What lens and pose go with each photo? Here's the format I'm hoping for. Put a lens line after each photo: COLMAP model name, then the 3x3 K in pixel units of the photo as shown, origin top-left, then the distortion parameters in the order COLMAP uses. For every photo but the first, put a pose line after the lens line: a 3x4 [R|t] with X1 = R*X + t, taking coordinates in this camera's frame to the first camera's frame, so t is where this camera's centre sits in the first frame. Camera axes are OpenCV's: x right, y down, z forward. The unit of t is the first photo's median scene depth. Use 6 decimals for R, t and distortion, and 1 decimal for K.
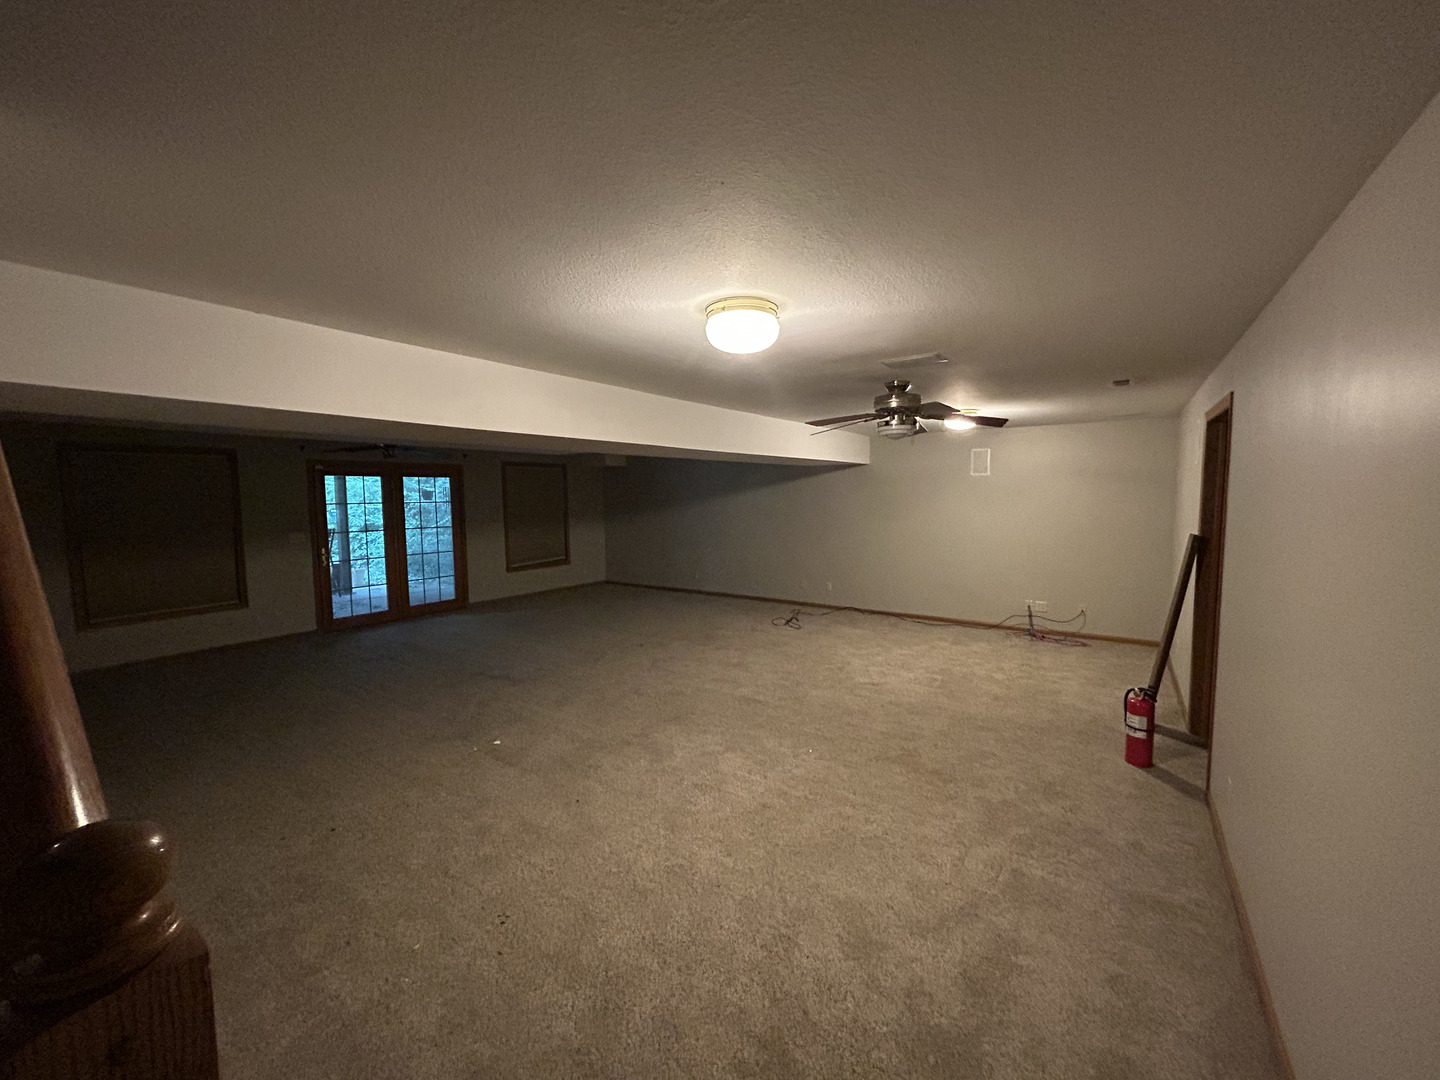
lens RADIAL K [[575.9, 0, 720.0], [0, 575.9, 540.0], [0, 0, 1]] dist [0.007215, 0.000309]
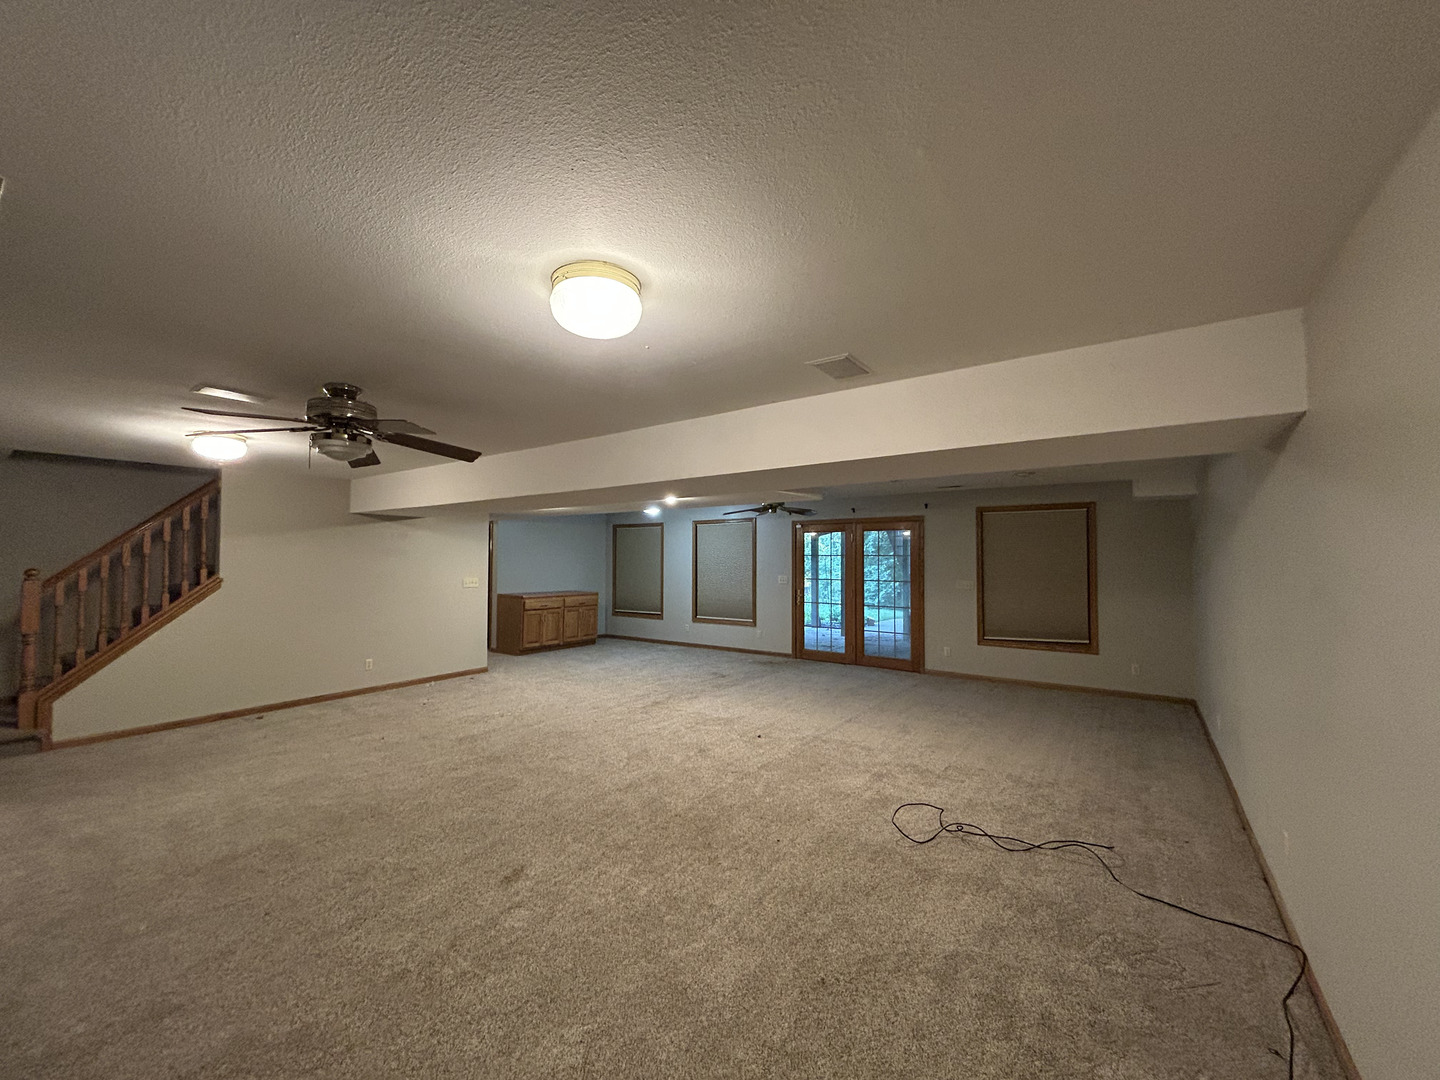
lens RADIAL K [[575.9, 0, 720.0], [0, 575.9, 540.0], [0, 0, 1]] dist [0.007215, 0.000309]
pose [[0.033297, -0.006955, -0.999421, 0.491956], [-0.072321, 0.997338, -0.009350, -0.063573], [0.996825, 0.072591, 0.032705, 0.694556]]
